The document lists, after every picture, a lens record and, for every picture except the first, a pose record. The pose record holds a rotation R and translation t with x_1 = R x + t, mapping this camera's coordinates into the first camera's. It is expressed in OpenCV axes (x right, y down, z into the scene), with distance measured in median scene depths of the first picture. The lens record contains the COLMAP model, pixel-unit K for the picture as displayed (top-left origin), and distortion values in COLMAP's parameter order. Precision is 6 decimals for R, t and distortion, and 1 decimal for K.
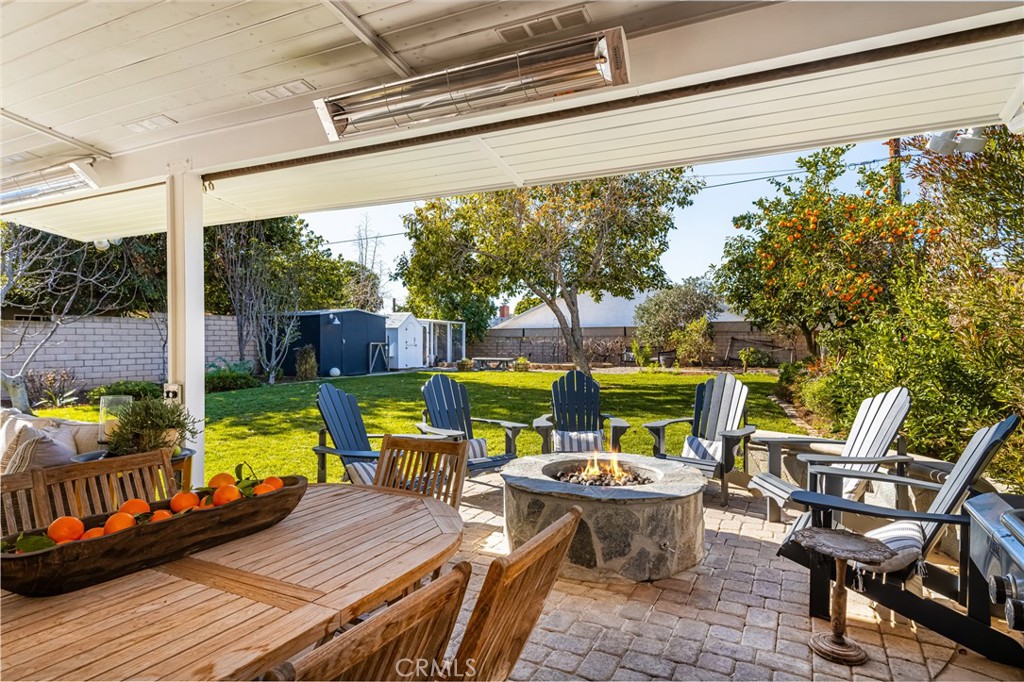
lens RADIAL K [[599.4, 0, 512.0], [0, 599.4, 341.0], [0, 0, 1]] dist [0.001864, 0.000290]
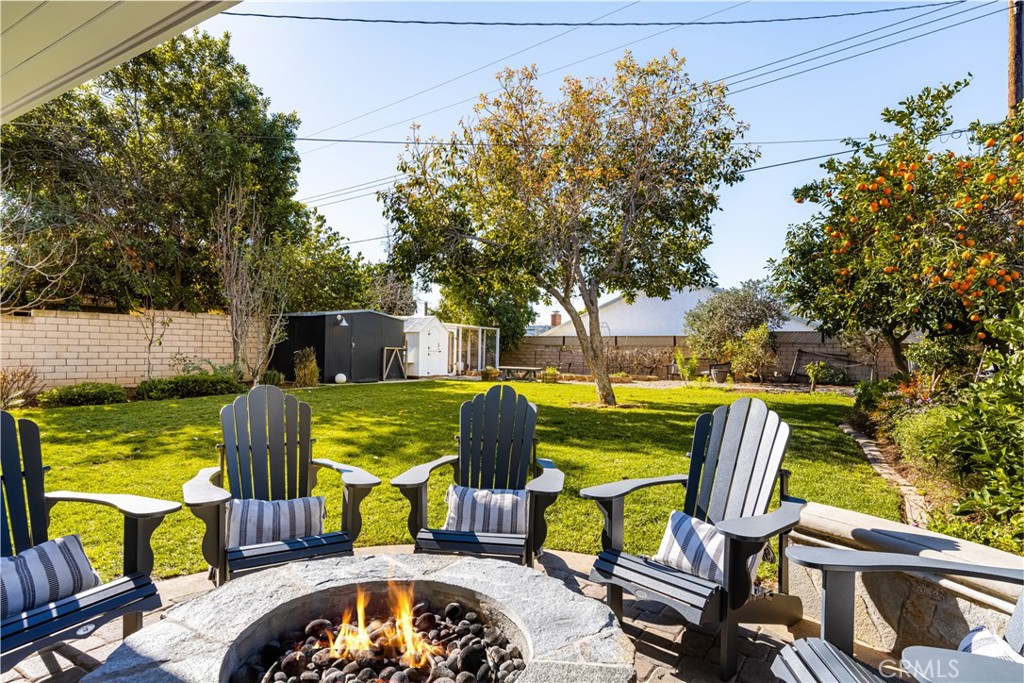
lens RADIAL K [[582.8, 0, 512.0], [0, 582.8, 341.5], [0, 0, 1]] dist [-0.001228, -0.001165]
pose [[0.993154, 0.017560, -0.115488, 0.077768], [-0.019551, 0.999679, -0.016134, 0.005873], [0.115168, 0.018282, 0.993178, 0.172399]]
